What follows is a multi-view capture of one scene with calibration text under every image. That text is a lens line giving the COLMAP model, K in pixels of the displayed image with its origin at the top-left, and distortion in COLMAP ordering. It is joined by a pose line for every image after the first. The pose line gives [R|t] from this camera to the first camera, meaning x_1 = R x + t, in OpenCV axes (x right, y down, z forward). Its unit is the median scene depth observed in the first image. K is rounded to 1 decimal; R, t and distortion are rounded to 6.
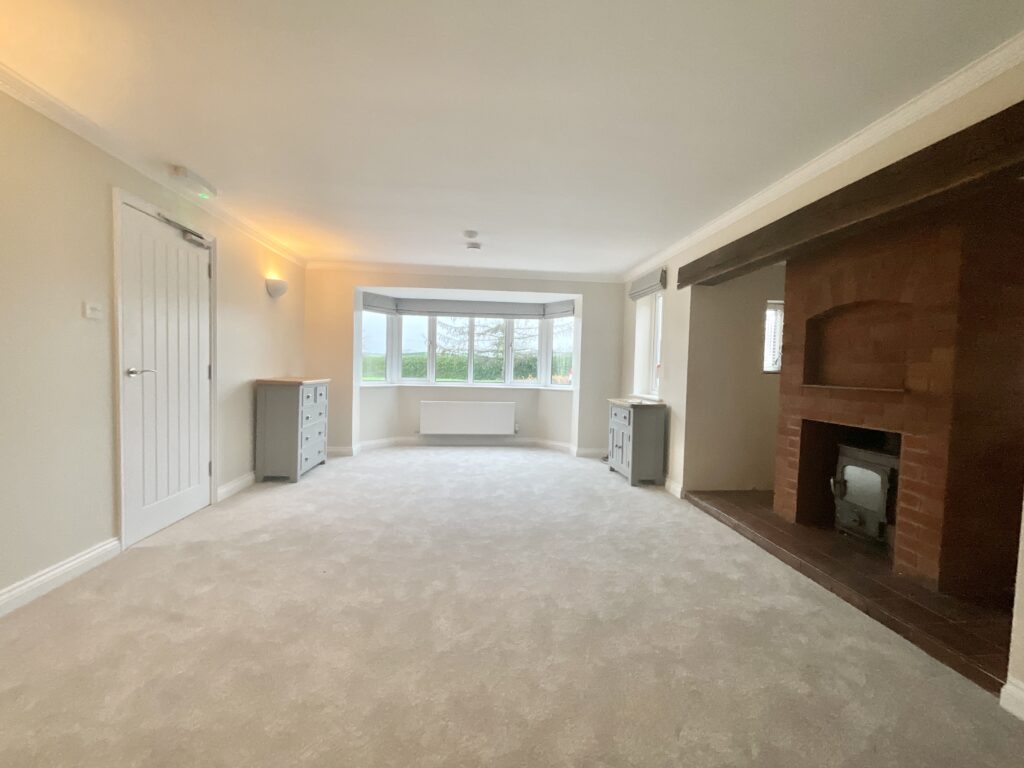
lens RADIAL K [[420.1, 0, 512.0], [0, 420.1, 384.0], [0, 0, 1]] dist [0.000011, -0.000302]
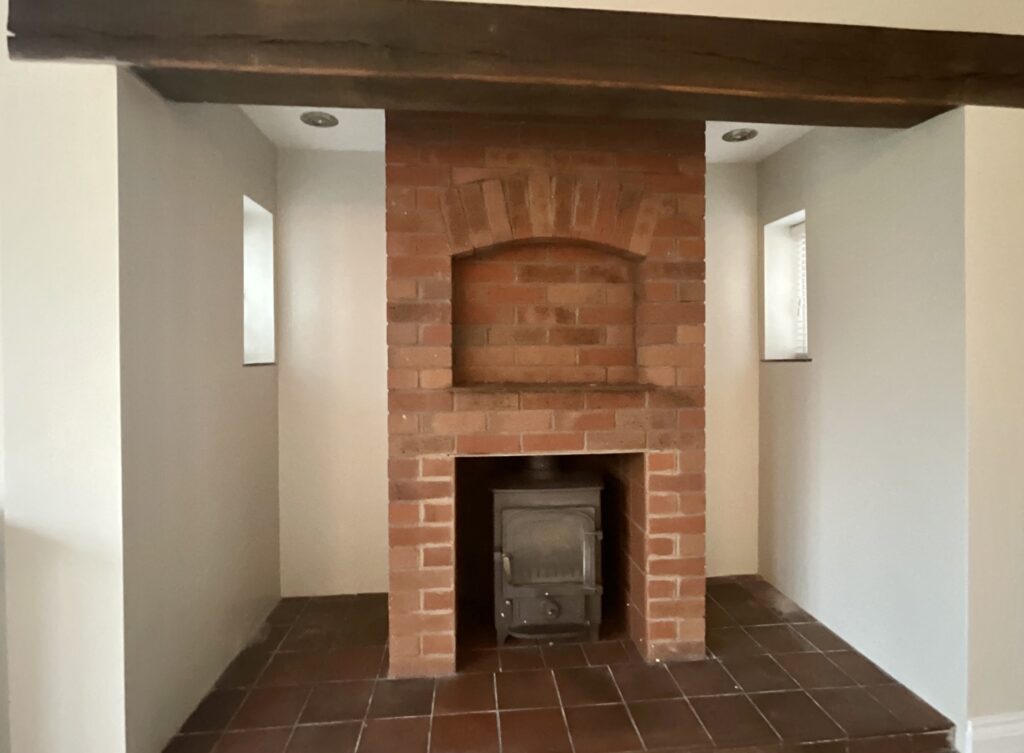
lens RADIAL K [[522.0, 0, 514.2], [0, 522.0, 361.6], [0, 0, 1]] dist [-0.001208, -0.000139]
pose [[0.005147, -0.039276, 0.999215, 0.067433], [0.042698, 0.998326, 0.039021, -0.038744], [-0.999075, 0.042463, 0.006816, 0.714694]]
